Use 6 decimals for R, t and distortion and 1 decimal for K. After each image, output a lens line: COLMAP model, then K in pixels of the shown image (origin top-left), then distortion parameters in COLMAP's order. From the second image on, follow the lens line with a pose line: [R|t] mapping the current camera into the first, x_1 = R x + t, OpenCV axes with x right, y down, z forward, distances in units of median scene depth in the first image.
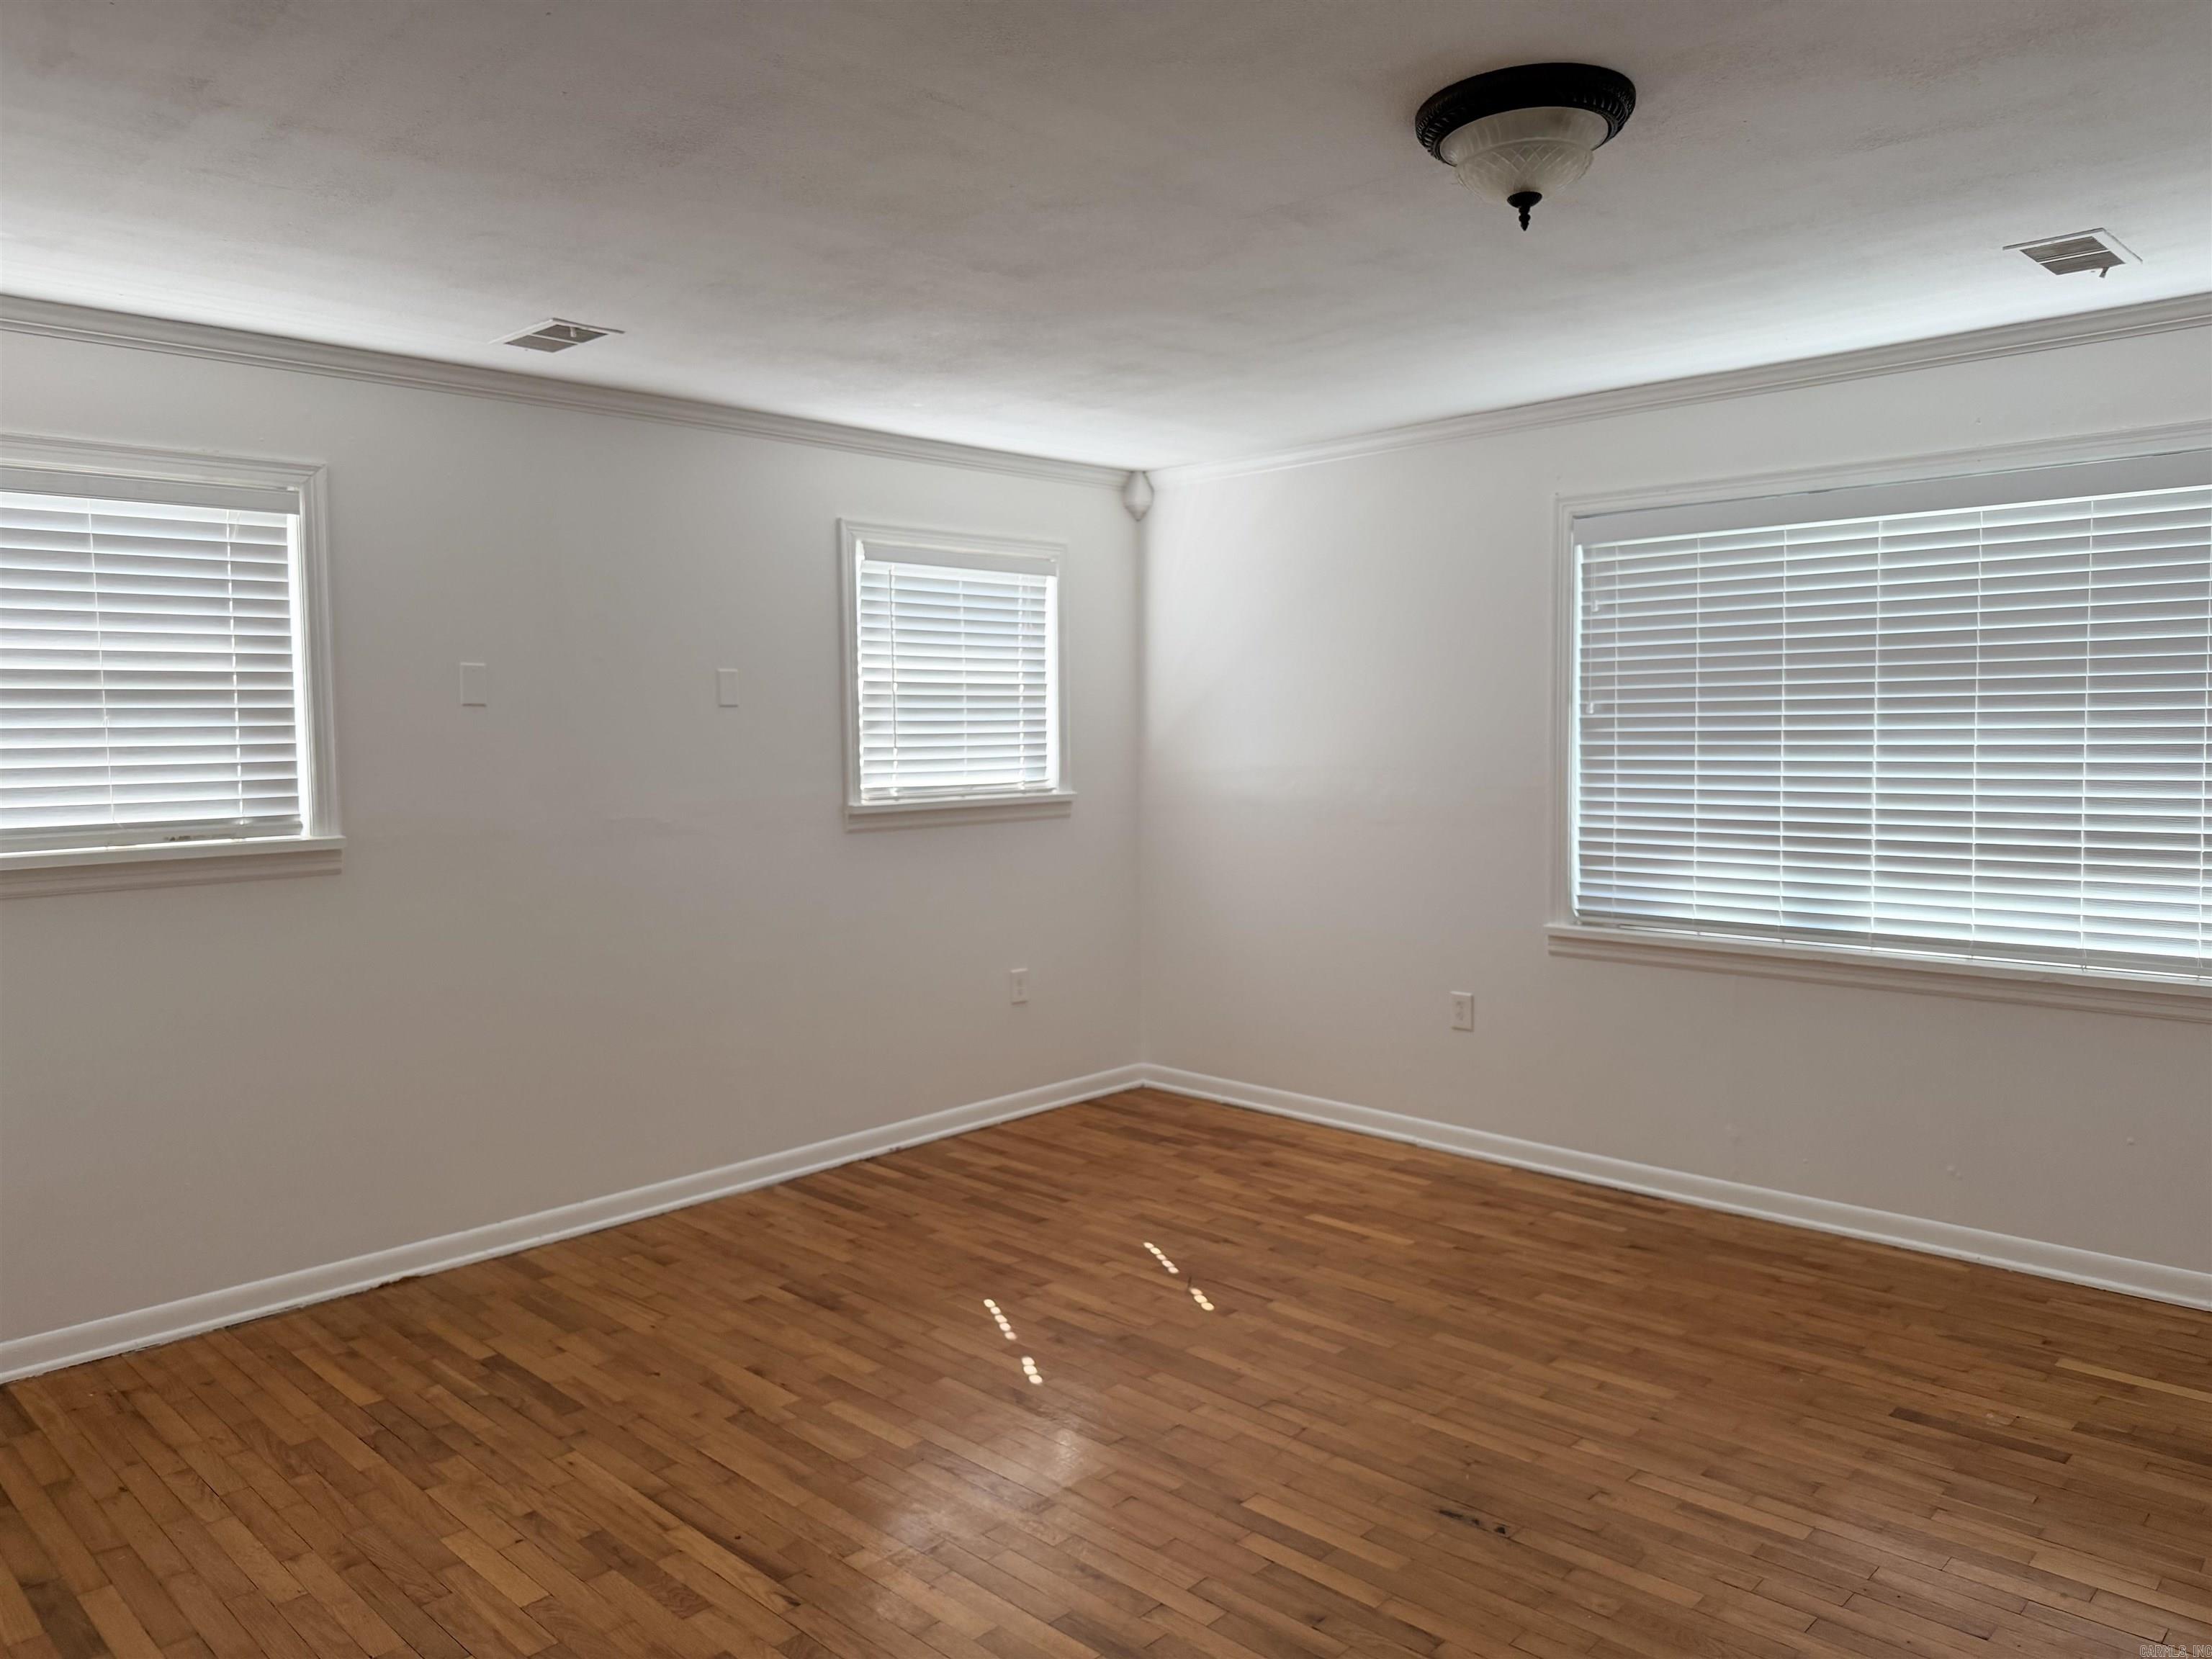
lens RADIAL K [[1565.5, 0, 1091.5], [0, 1565.5, 815.5], [0, 0, 1]] dist [0.044584, -0.057743]
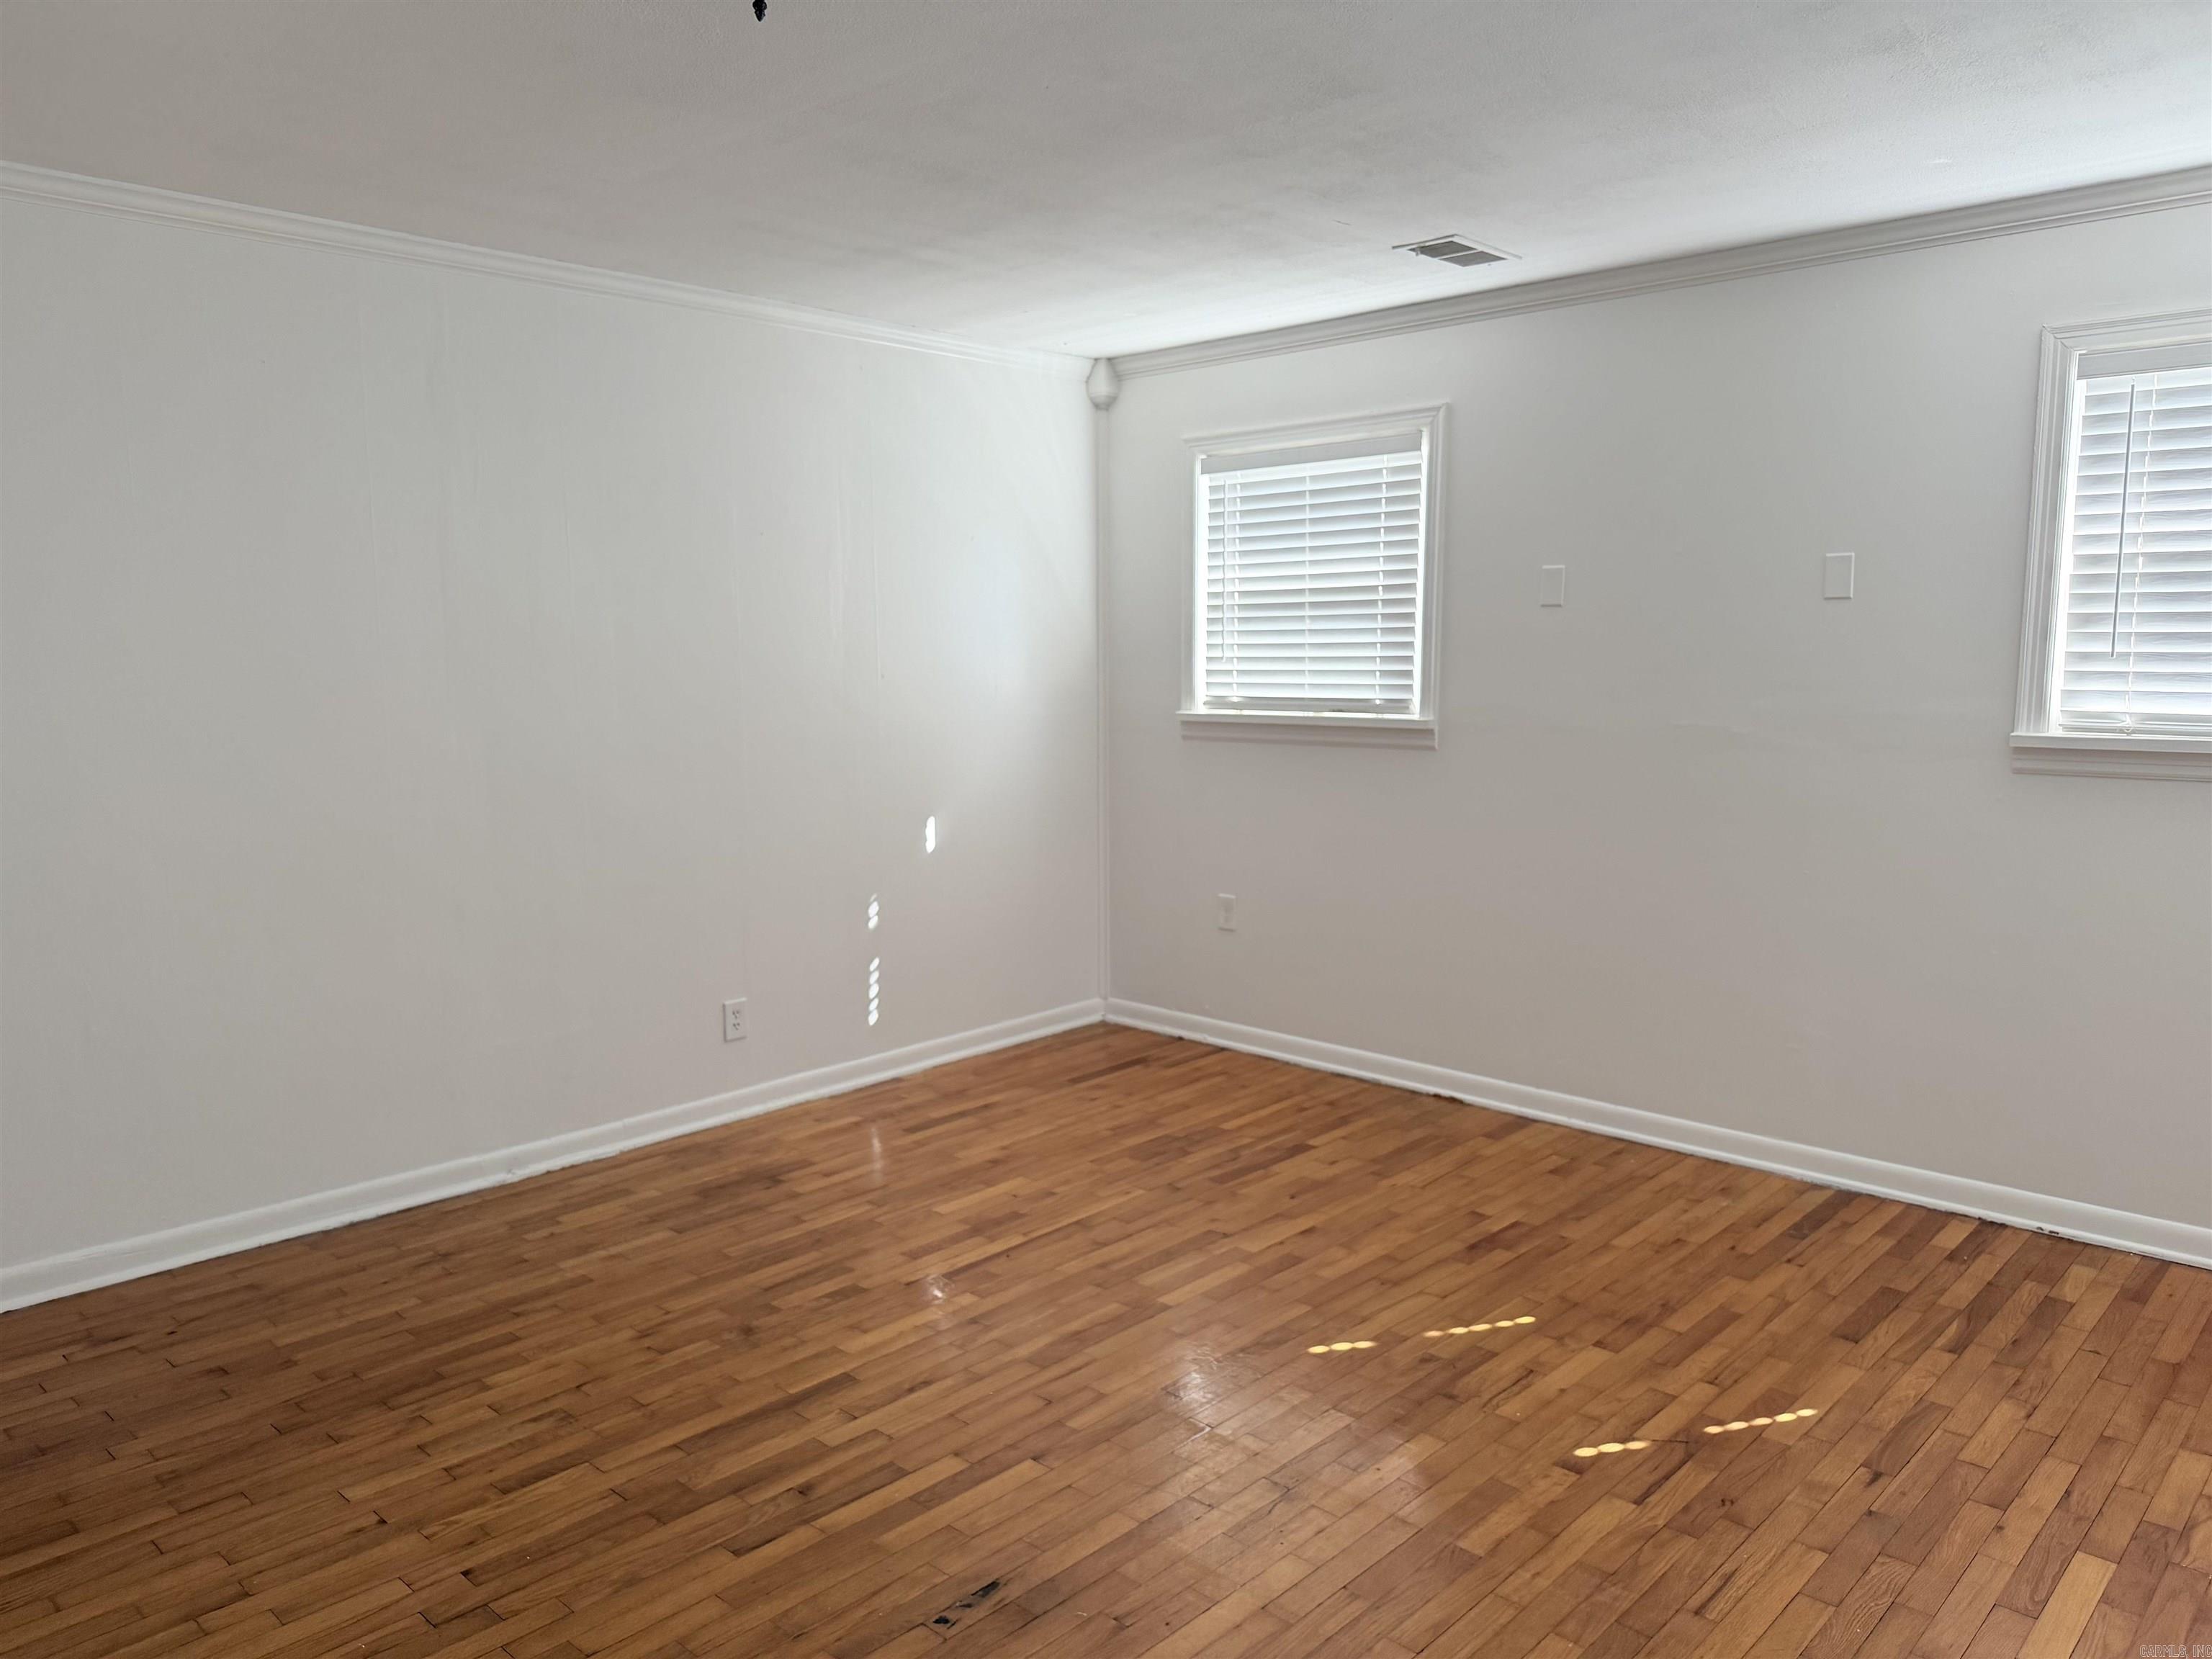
lens RADIAL K [[1565.5, 0, 1099.0], [0, 1565.5, 841.0], [0, 0, 1]] dist [0.044584, -0.057743]
pose [[-0.000556, 0.142384, -0.989811, 0.733570], [-0.047795, 0.988676, 0.142248, -0.053792], [0.998857, 0.047388, 0.006255, 0.750060]]
